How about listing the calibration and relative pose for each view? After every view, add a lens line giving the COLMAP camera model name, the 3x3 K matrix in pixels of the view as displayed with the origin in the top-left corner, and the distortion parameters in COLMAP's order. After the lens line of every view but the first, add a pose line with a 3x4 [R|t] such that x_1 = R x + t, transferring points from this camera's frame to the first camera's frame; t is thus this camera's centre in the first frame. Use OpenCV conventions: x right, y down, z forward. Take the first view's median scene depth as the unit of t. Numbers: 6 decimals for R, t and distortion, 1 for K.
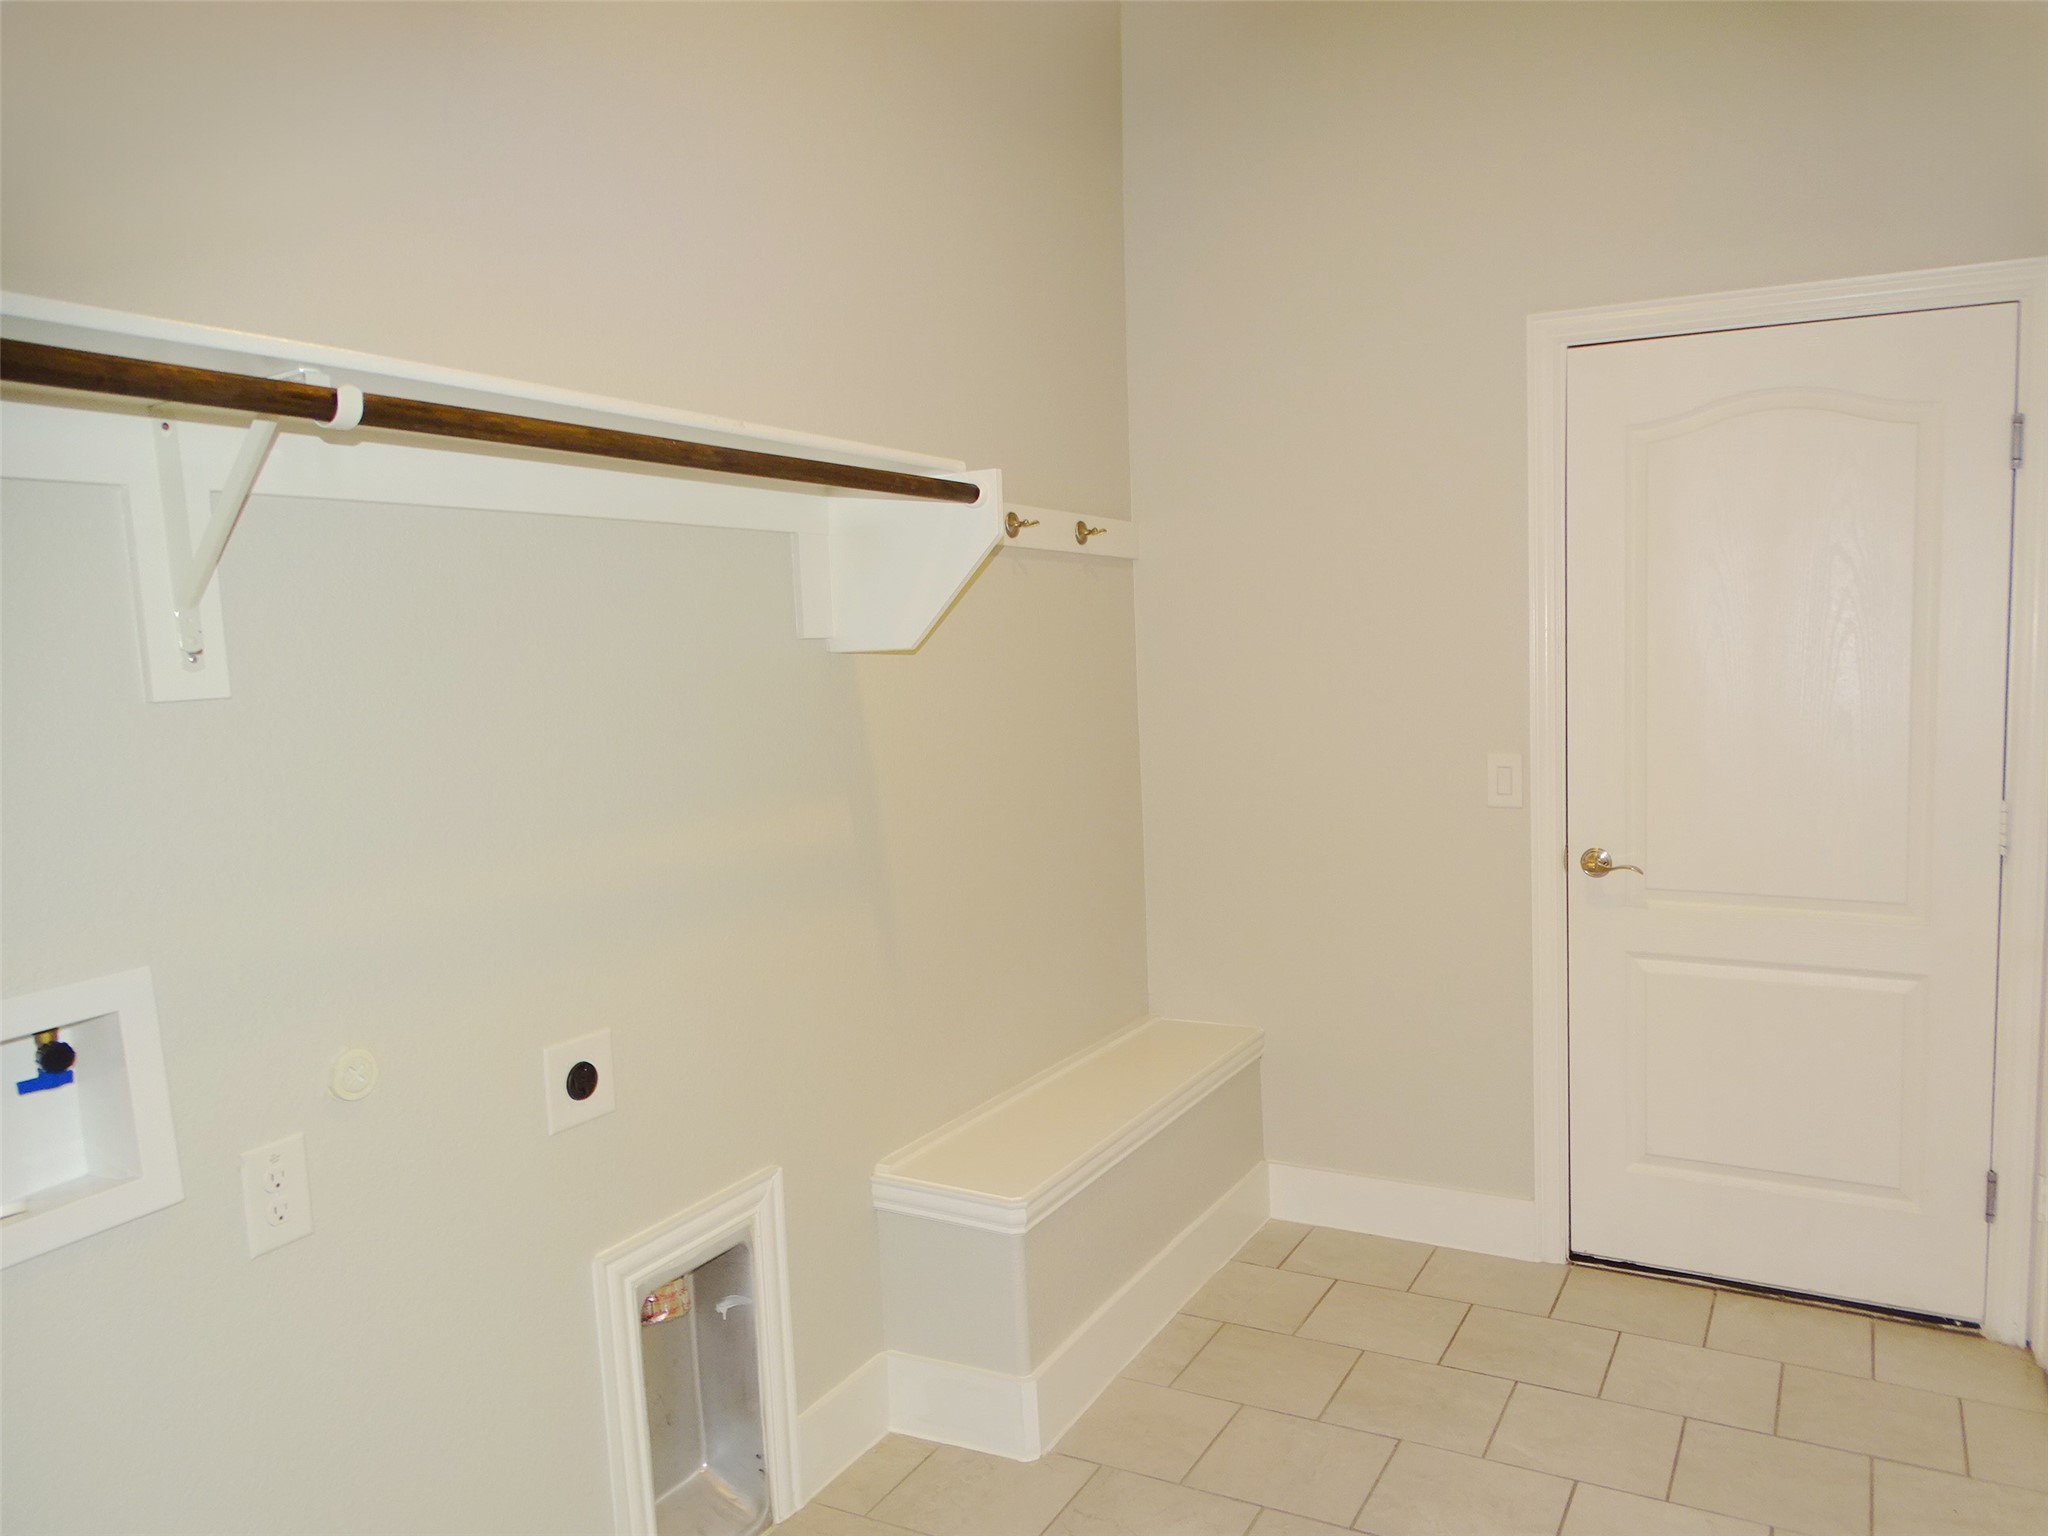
lens RADIAL K [[1518.9, 0, 1024.0], [0, 1518.9, 768.0], [0, 0, 1]] dist [0.054928, -0.014896]
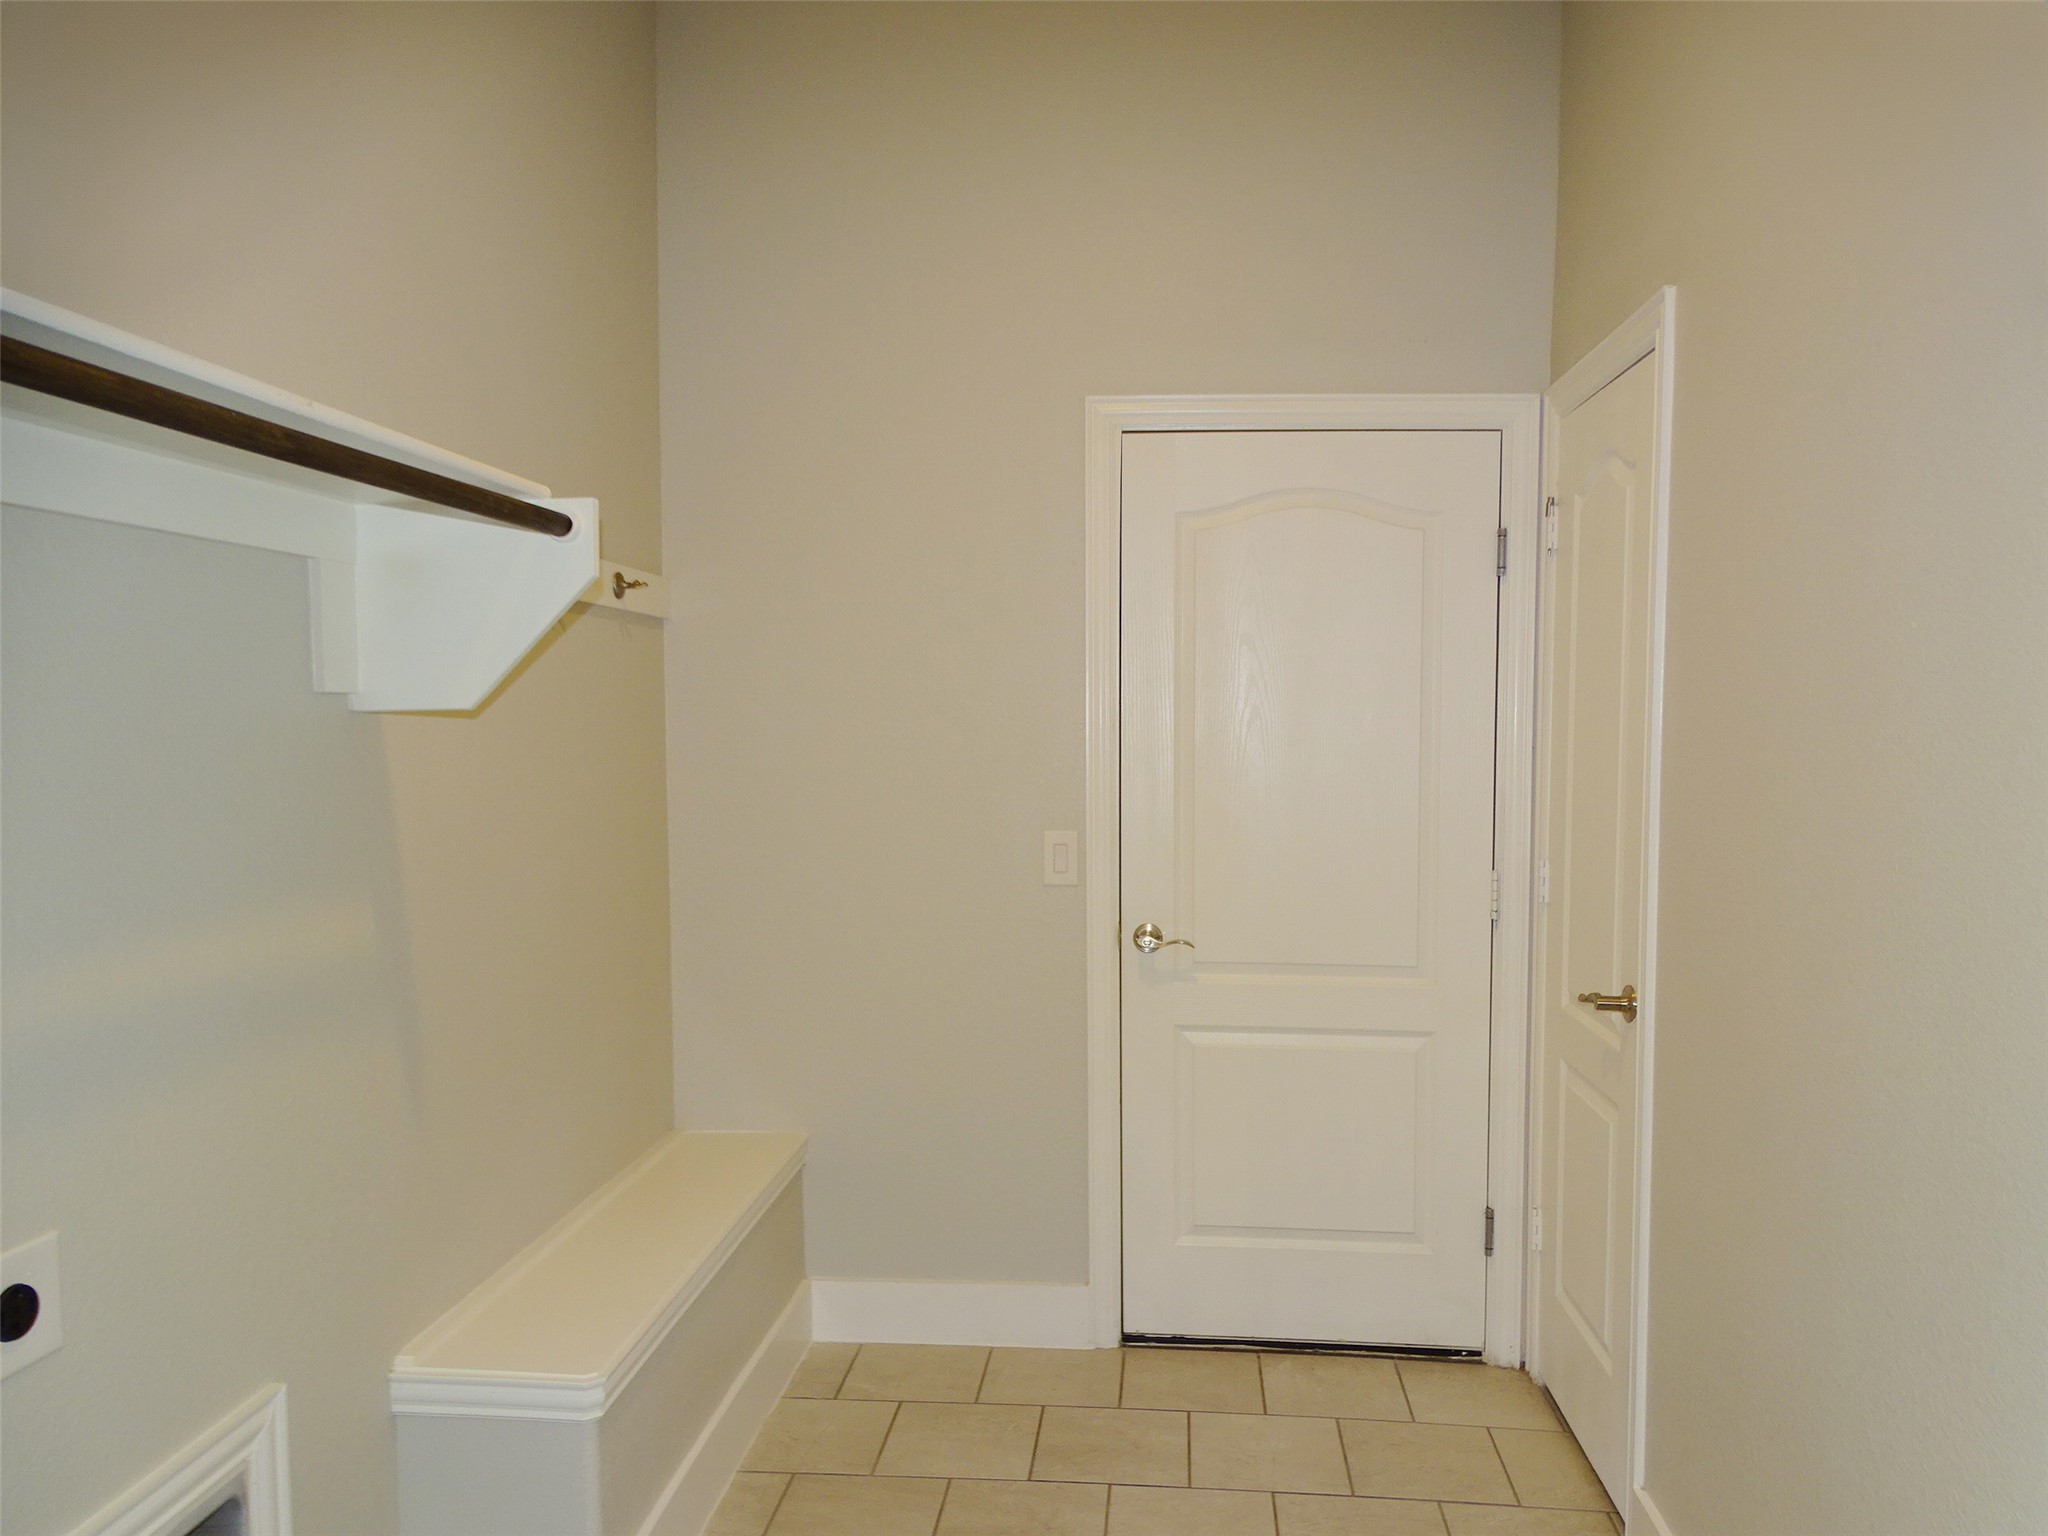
lens RADIAL K [[1518.9, 0, 1024.0], [0, 1518.9, 768.0], [0, 0, 1]] dist [0.054928, -0.014896]
pose [[0.919247, 0.008773, 0.393583, -0.108269], [0.011974, 0.998666, -0.050227, -0.001422], [-0.393499, 0.050884, 0.917916, 0.112952]]
